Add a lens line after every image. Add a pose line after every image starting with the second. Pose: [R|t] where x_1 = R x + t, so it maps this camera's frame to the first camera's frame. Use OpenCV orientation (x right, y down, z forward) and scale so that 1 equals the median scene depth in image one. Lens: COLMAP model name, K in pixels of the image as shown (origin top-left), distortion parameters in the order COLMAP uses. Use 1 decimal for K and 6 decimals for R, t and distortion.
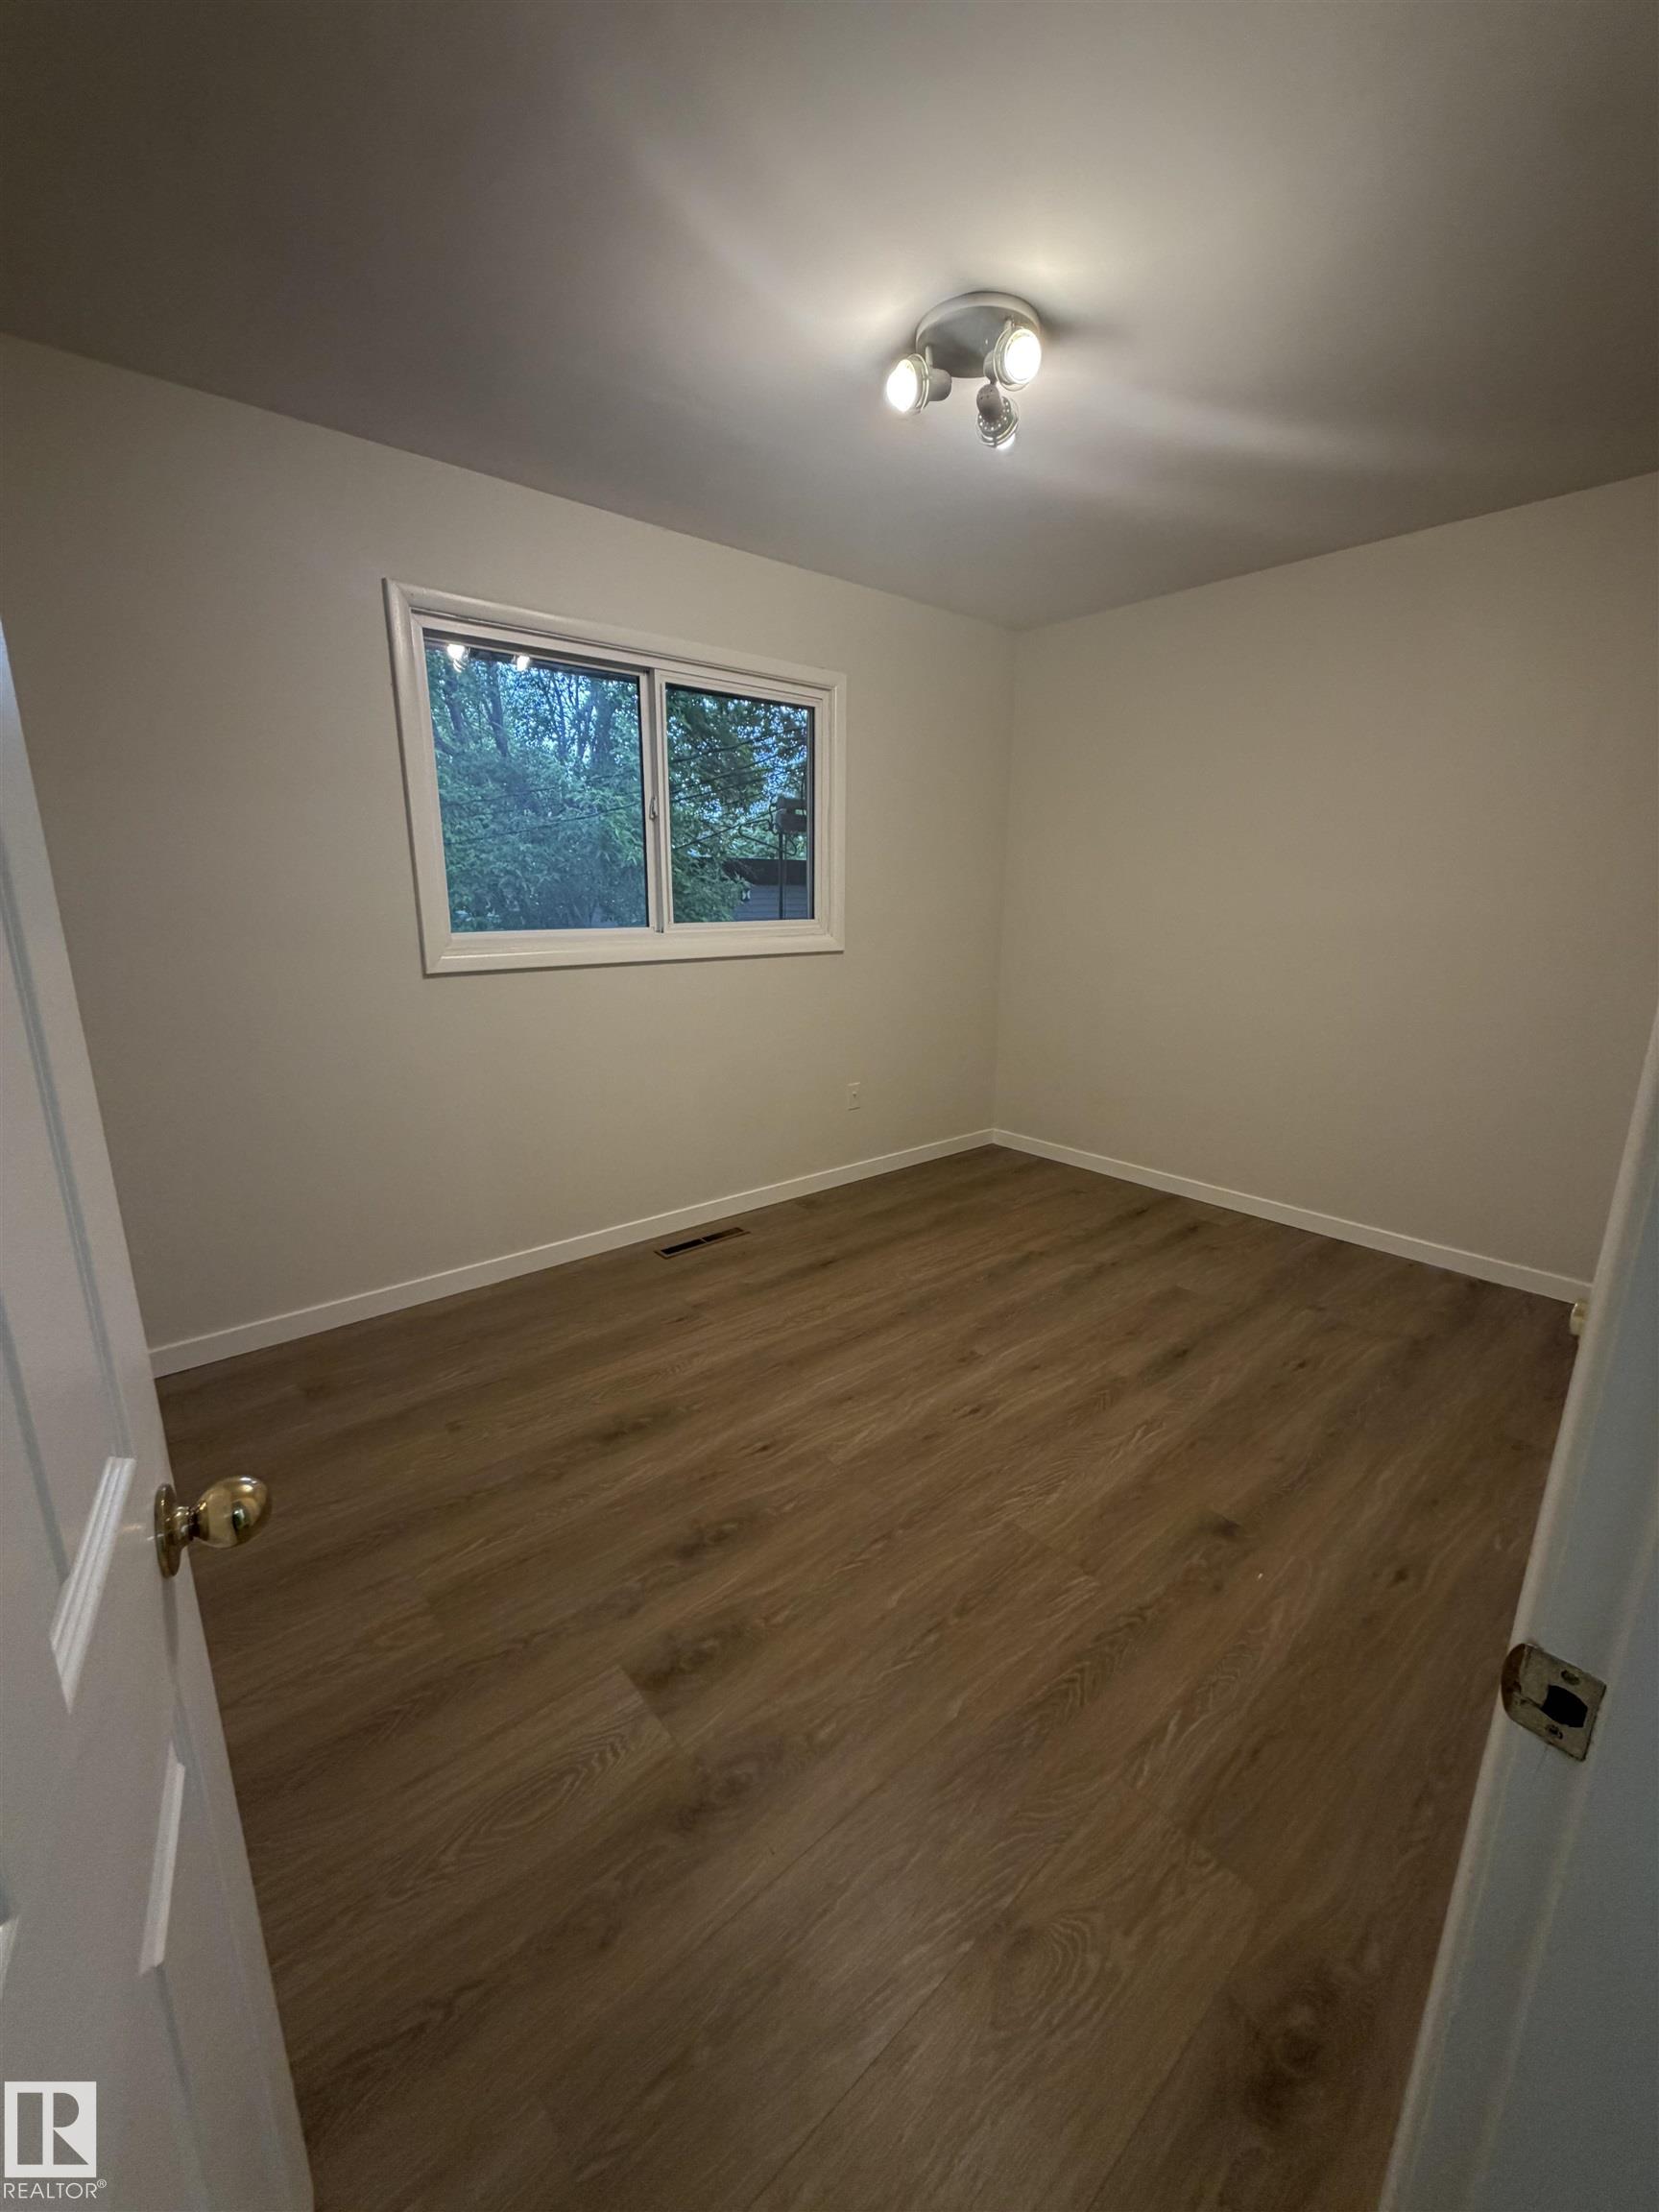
lens RADIAL K [[891.5, 0, 829.5], [0, 891.5, 1106.0], [0, 0, 1]] dist [0.002842, -0.000212]
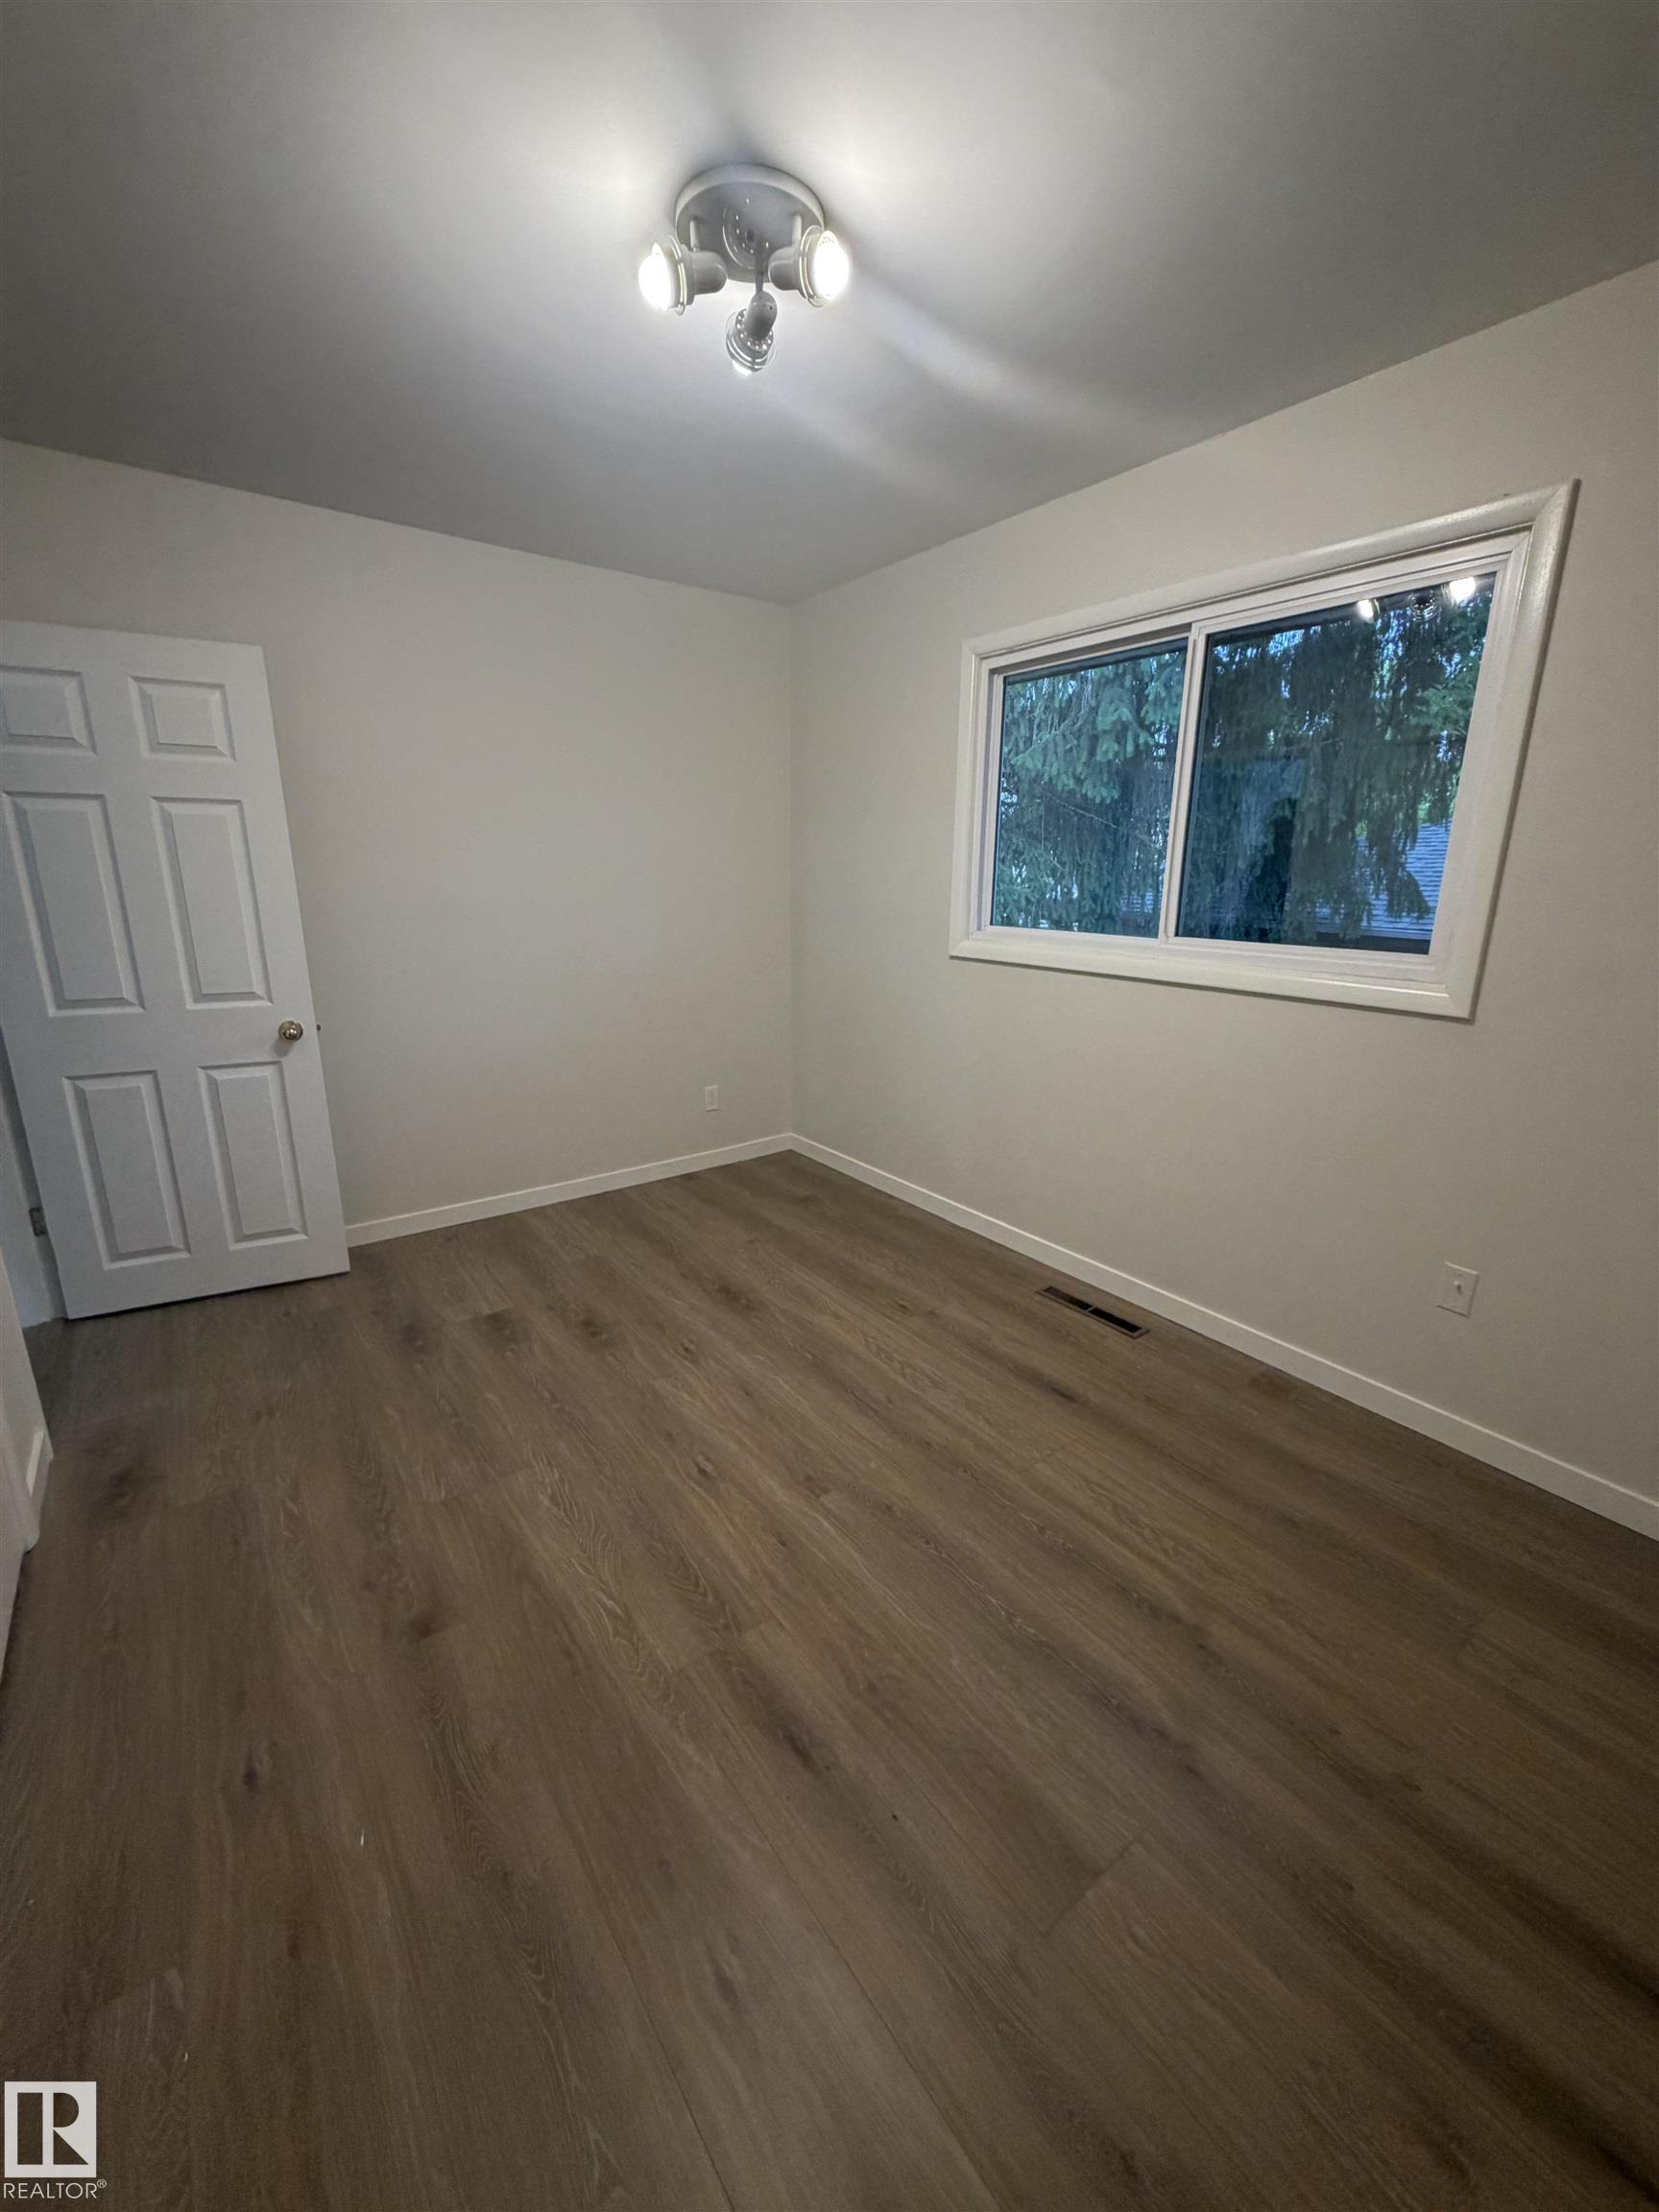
lens RADIAL K [[891.5, 0, 829.5], [0, 891.5, 1106.0], [0, 0, 1]] dist [0.002842, -0.000212]
pose [[-0.079244, 0.250832, -0.964782, 0.873570], [-0.248335, 0.932345, 0.262797, -0.256219], [0.965428, 0.260414, -0.011593, 0.973560]]
